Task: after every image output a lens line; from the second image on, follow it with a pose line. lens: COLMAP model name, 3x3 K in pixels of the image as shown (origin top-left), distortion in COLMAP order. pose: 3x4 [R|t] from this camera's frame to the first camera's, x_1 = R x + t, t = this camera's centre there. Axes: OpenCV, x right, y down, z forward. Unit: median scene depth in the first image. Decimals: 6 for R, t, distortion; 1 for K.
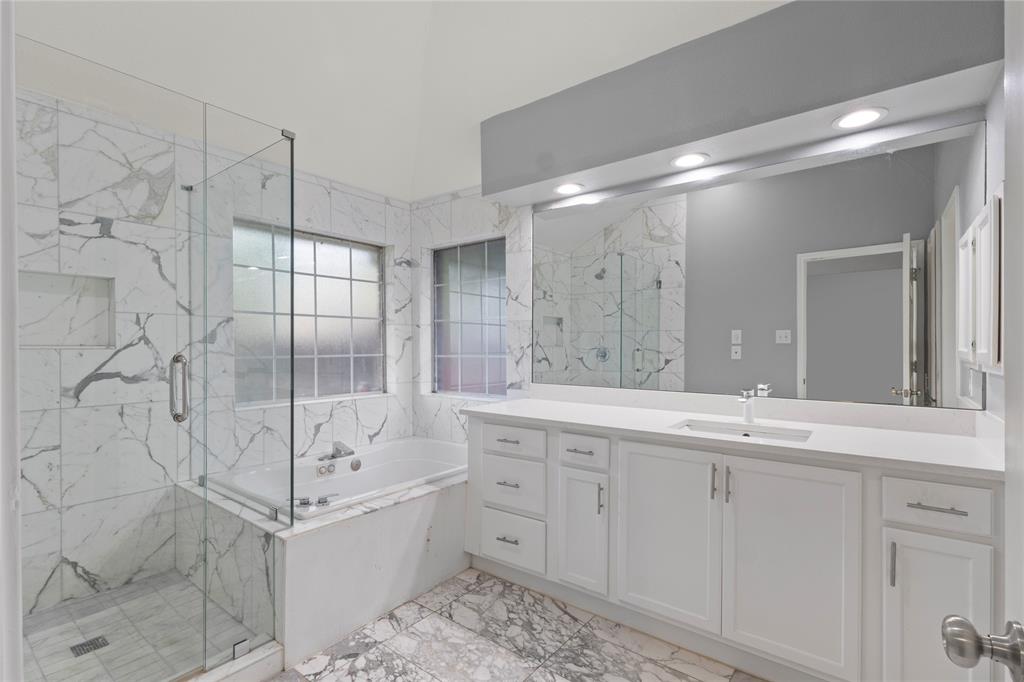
lens RADIAL K [[474.6, 0, 511.1], [0, 474.6, 344.3], [0, 0, 1]] dist [0.004764, -0.000239]
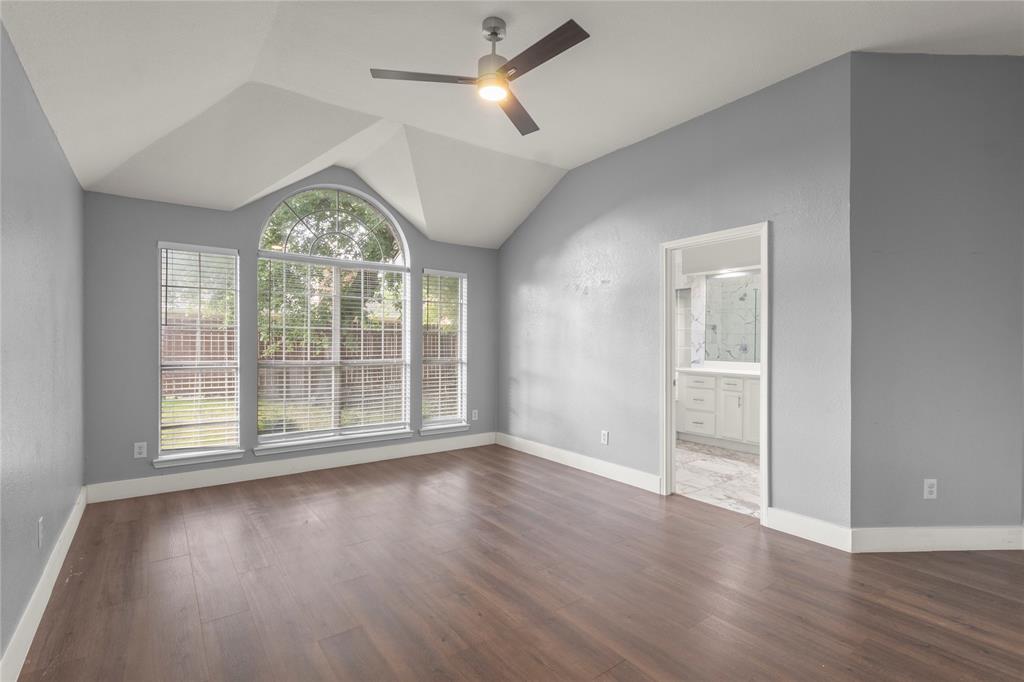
lens RADIAL K [[474.6, 0, 514.0], [0, 474.6, 339.9], [0, 0, 1]] dist [0.004764, -0.000239]
pose [[0.963582, 0.006209, -0.267342, -0.203064], [-0.006647, 0.999978, -0.000733, -0.001831], [0.267331, 0.002483, 0.963601, -1.214205]]
